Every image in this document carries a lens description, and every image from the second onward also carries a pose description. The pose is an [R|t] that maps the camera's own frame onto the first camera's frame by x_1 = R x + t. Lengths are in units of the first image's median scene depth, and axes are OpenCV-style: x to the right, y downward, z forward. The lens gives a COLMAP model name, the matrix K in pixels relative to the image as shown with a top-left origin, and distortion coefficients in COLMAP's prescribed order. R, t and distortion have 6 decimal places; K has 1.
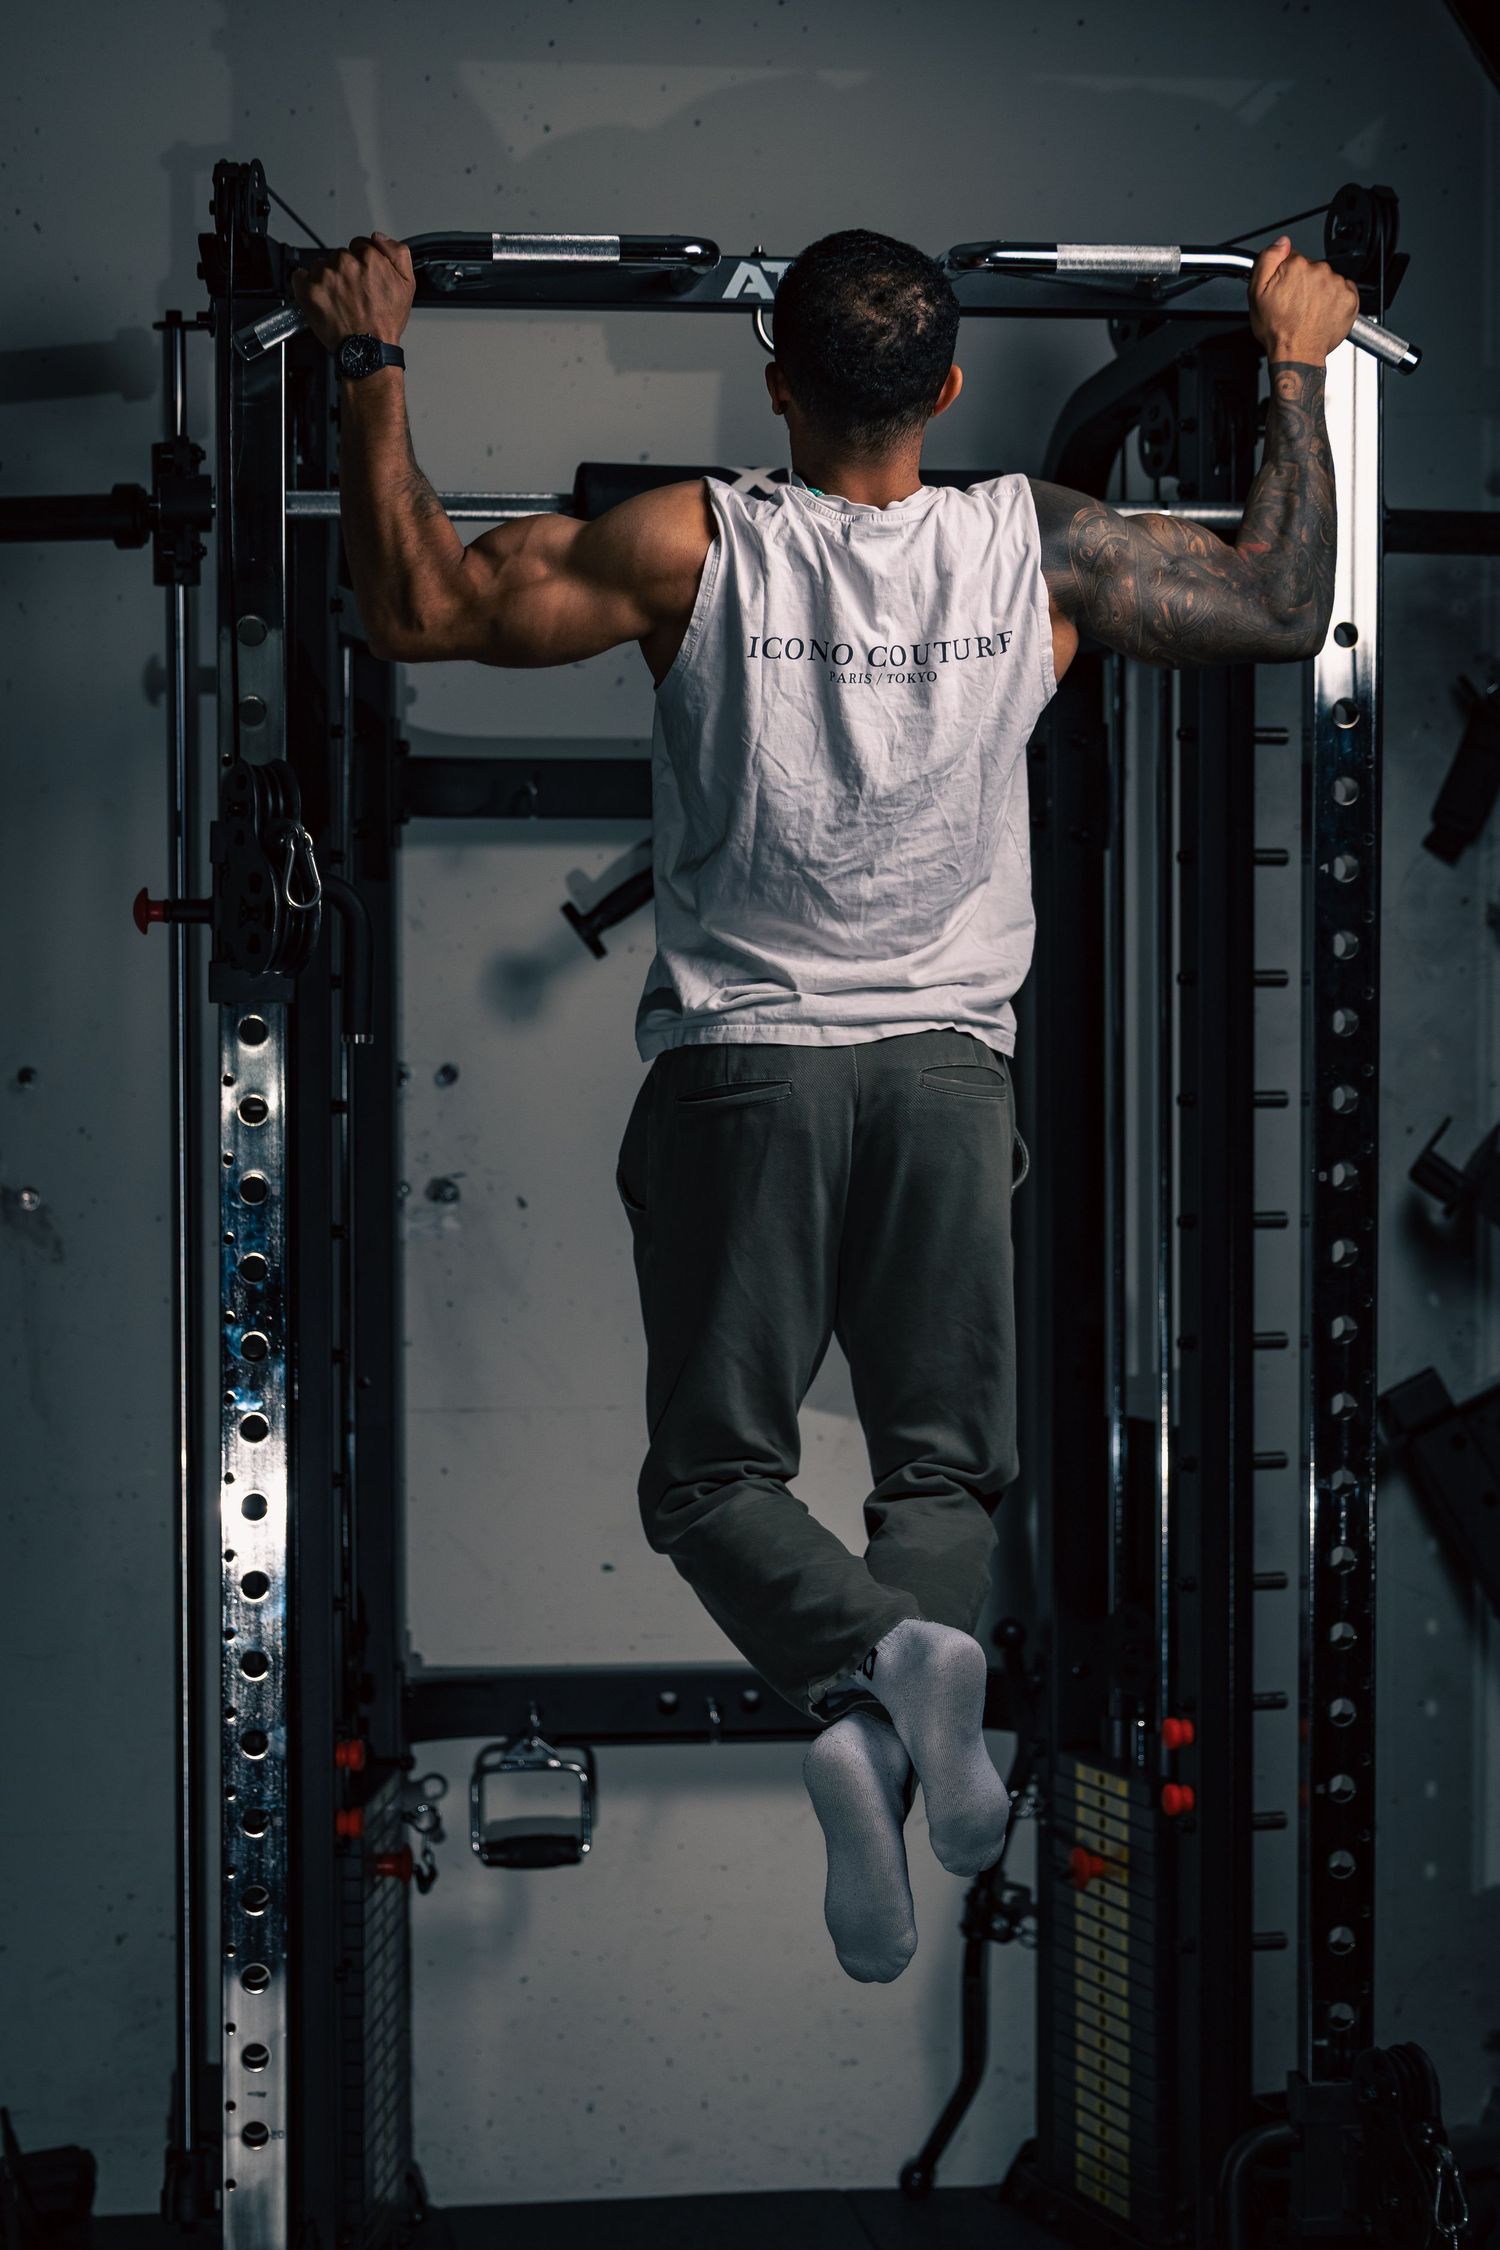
lens RADIAL K [[5490.7, 0, 750.0], [0, 5490.7, 1125.0], [0, 0, 1]] dist [-0.034999, -0.553461]
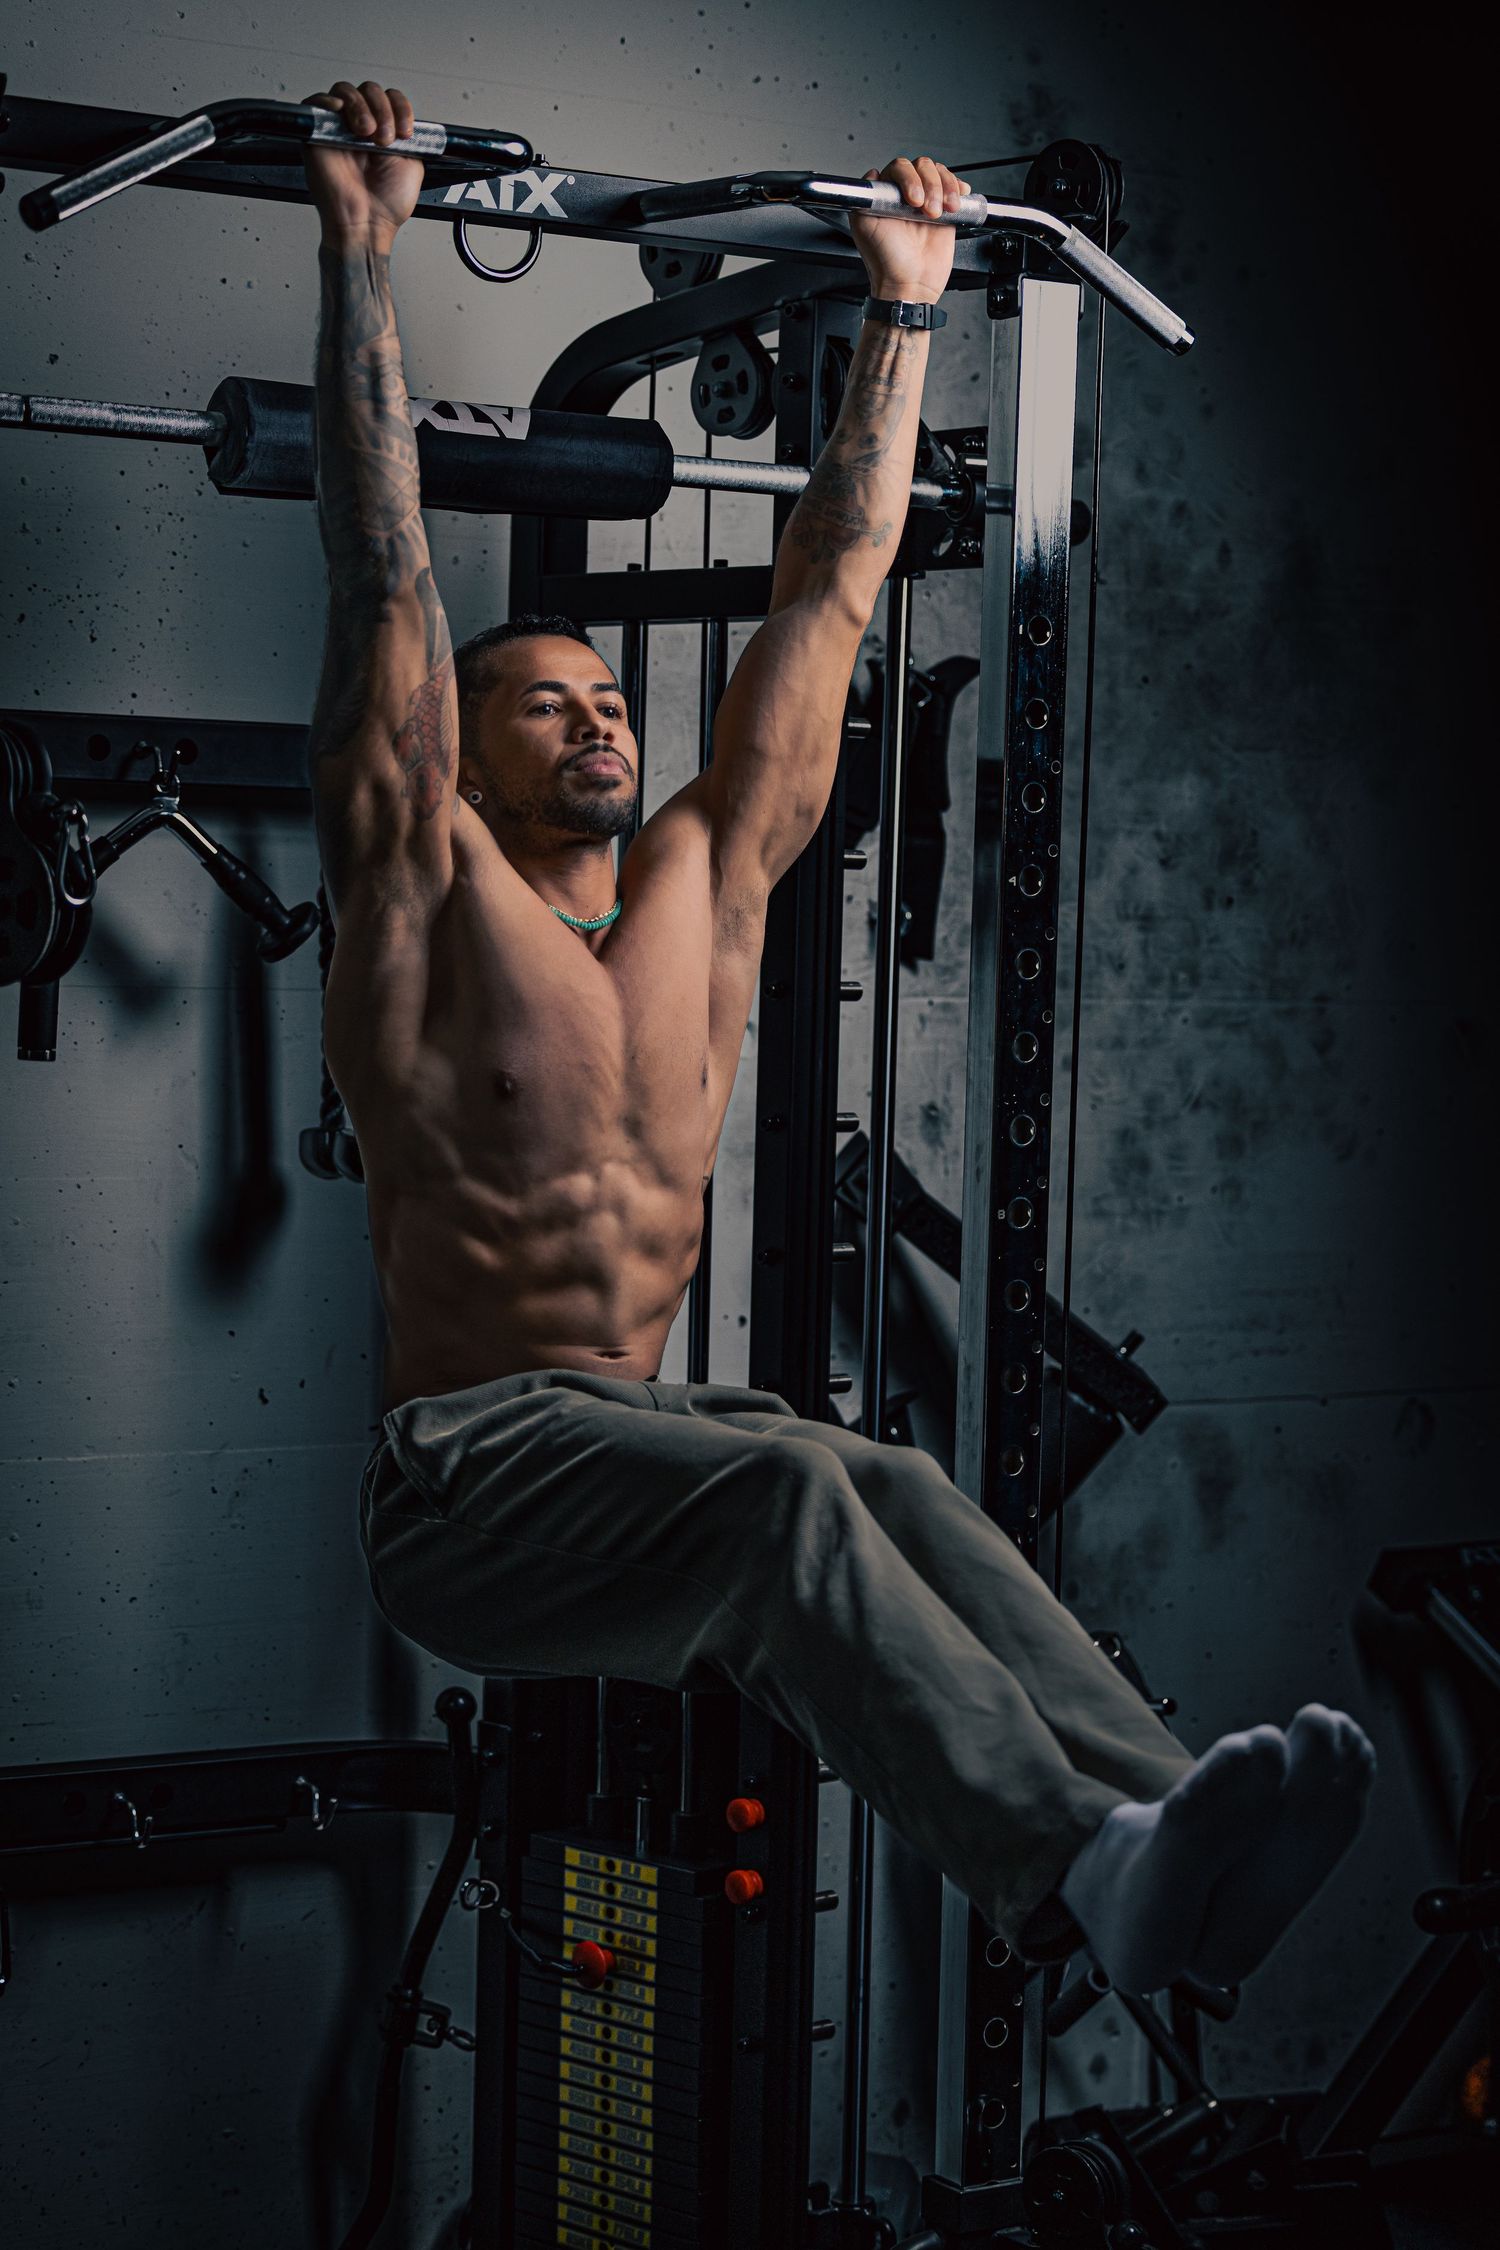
lens RADIAL K [[5490.7, 0, 750.0], [0, 5490.7, 1125.0], [0, 0, 1]] dist [-0.034999, -0.553461]
pose [[0.865631, 0.007776, 0.500622, -0.382684], [-0.018257, 0.999705, 0.016041, -0.018464], [-0.500350, -0.023025, 0.865517, 0.212698]]
